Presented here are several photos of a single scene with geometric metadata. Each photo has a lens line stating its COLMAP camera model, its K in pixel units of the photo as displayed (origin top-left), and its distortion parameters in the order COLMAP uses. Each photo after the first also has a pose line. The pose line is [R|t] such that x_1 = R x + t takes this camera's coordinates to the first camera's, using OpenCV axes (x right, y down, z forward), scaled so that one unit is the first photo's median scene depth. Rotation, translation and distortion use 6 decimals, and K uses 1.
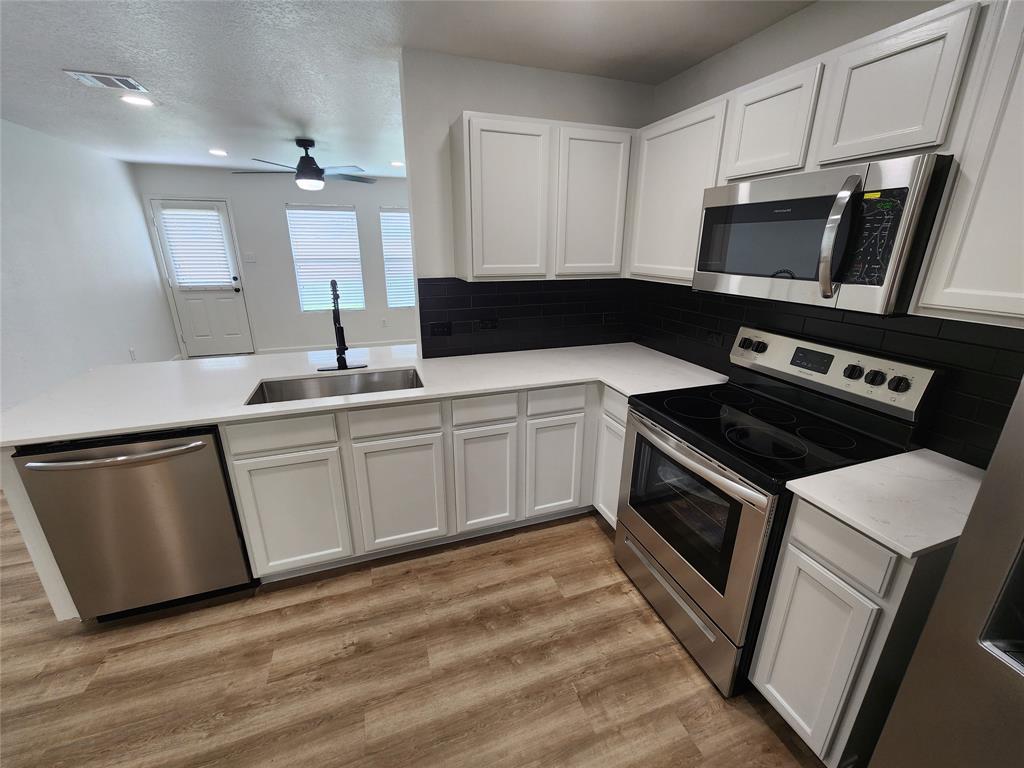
lens RADIAL K [[419.8, 0, 515.1], [0, 419.8, 382.3], [0, 0, 1]] dist [0.000453, -0.002096]
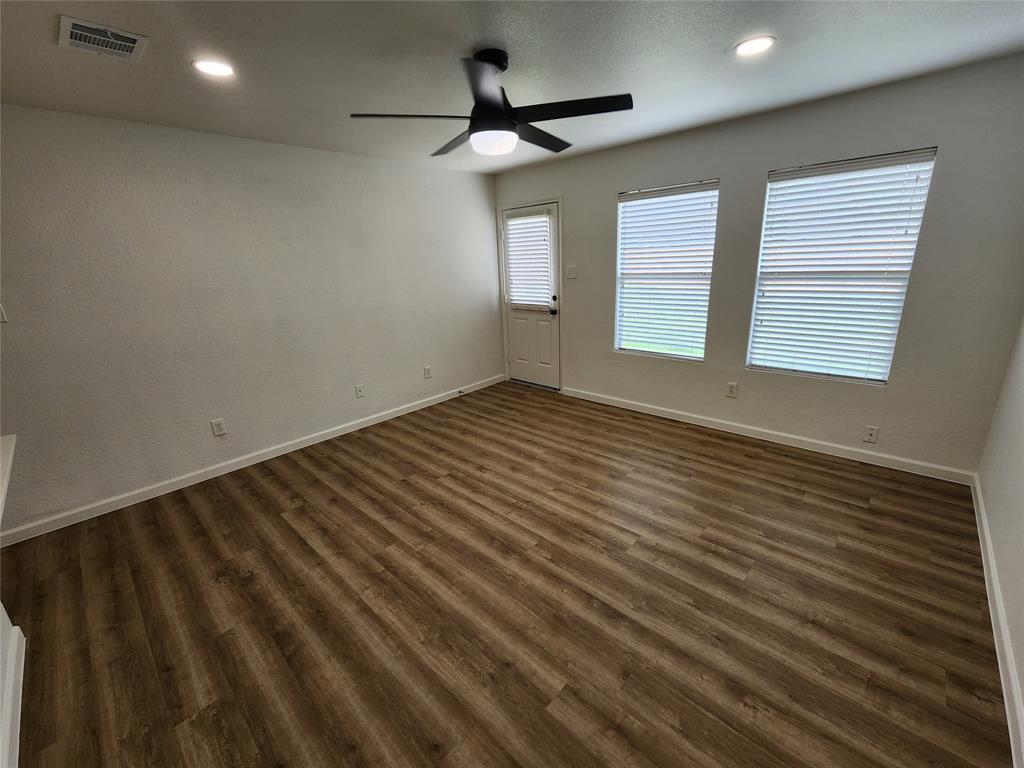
lens RADIAL K [[419.8, 0, 515.1], [0, 419.8, 382.3], [0, 0, 1]] dist [0.000453, -0.002096]
pose [[0.463265, 0.228398, -0.856282, 0.079653], [-0.236752, 0.962998, 0.128776, -0.532640], [0.854010, 0.143069, 0.500197, 1.664148]]
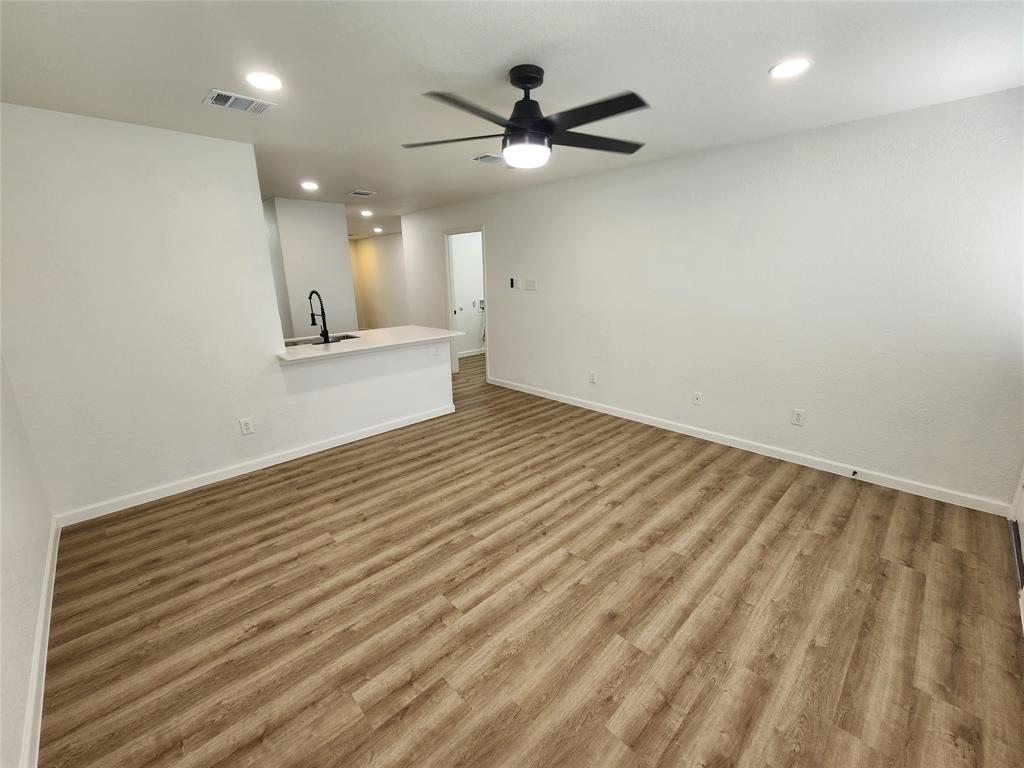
lens RADIAL K [[419.8, 0, 515.1], [0, 419.8, 382.3], [0, 0, 1]] dist [0.000453, -0.002096]
pose [[-0.905585, 0.116997, -0.407709, -0.468498], [-0.122405, 0.848230, 0.515289, -1.034549], [0.406118, 0.516544, -0.753824, 3.184728]]
